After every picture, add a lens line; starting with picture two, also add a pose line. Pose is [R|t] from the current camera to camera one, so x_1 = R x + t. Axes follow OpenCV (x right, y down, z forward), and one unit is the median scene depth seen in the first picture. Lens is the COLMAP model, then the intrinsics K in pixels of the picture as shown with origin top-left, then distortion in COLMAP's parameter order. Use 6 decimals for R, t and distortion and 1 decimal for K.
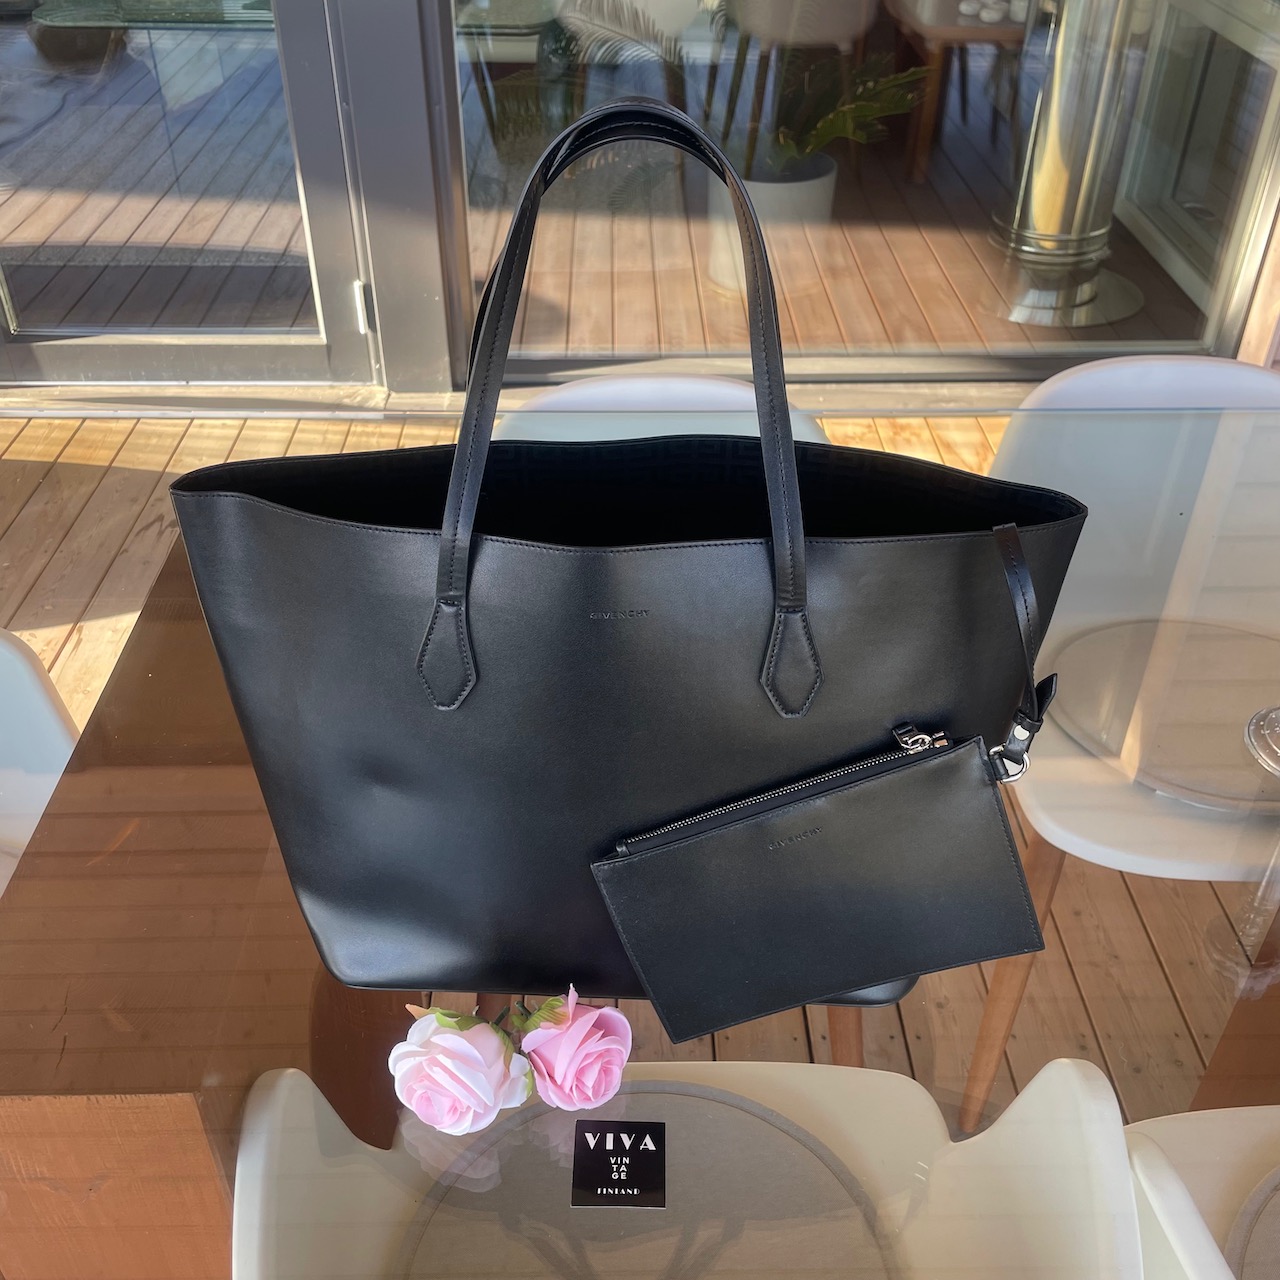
lens RADIAL K [[1292.2, 0, 645.0], [0, 1292.2, 634.1], [0, 0, 1]] dist [0.016180, 0.000000]
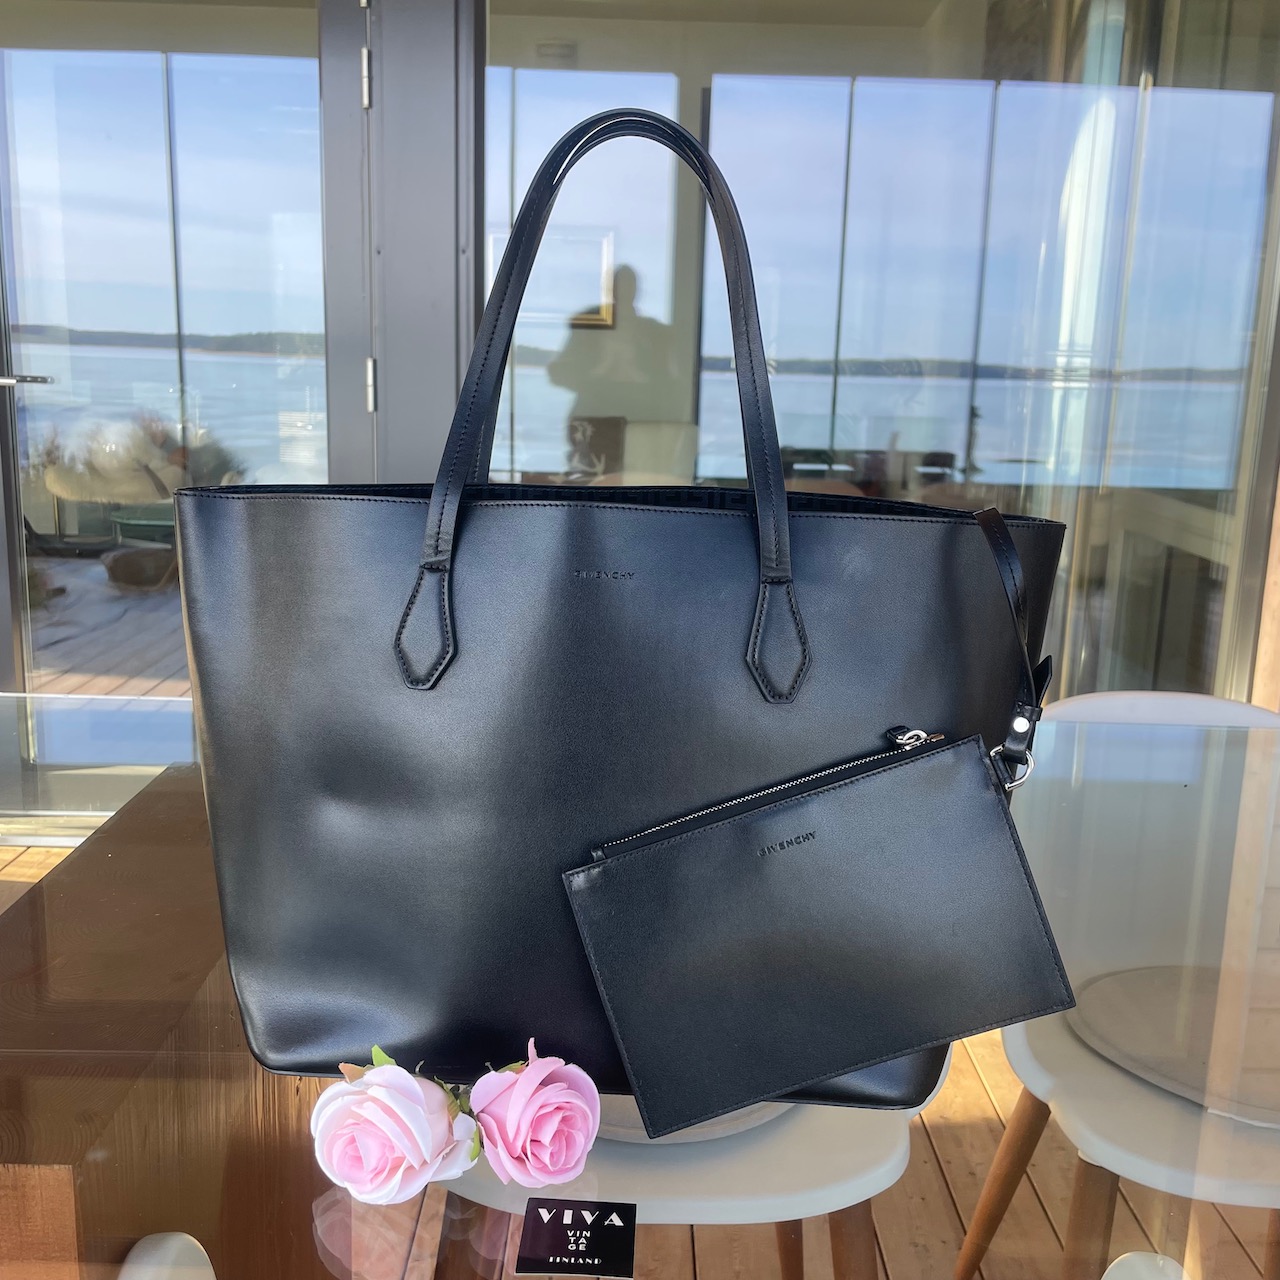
lens RADIAL K [[1292.2, 0, 633.3], [0, 1292.2, 607.2], [0, 0, 1]] dist [0.016180, 0.000000]
pose [[0.999547, 0.024803, -0.017066, 0.018374], [-0.029677, 0.907116, -0.419834, 0.380575], [0.005067, 0.420150, 0.907441, 0.093395]]
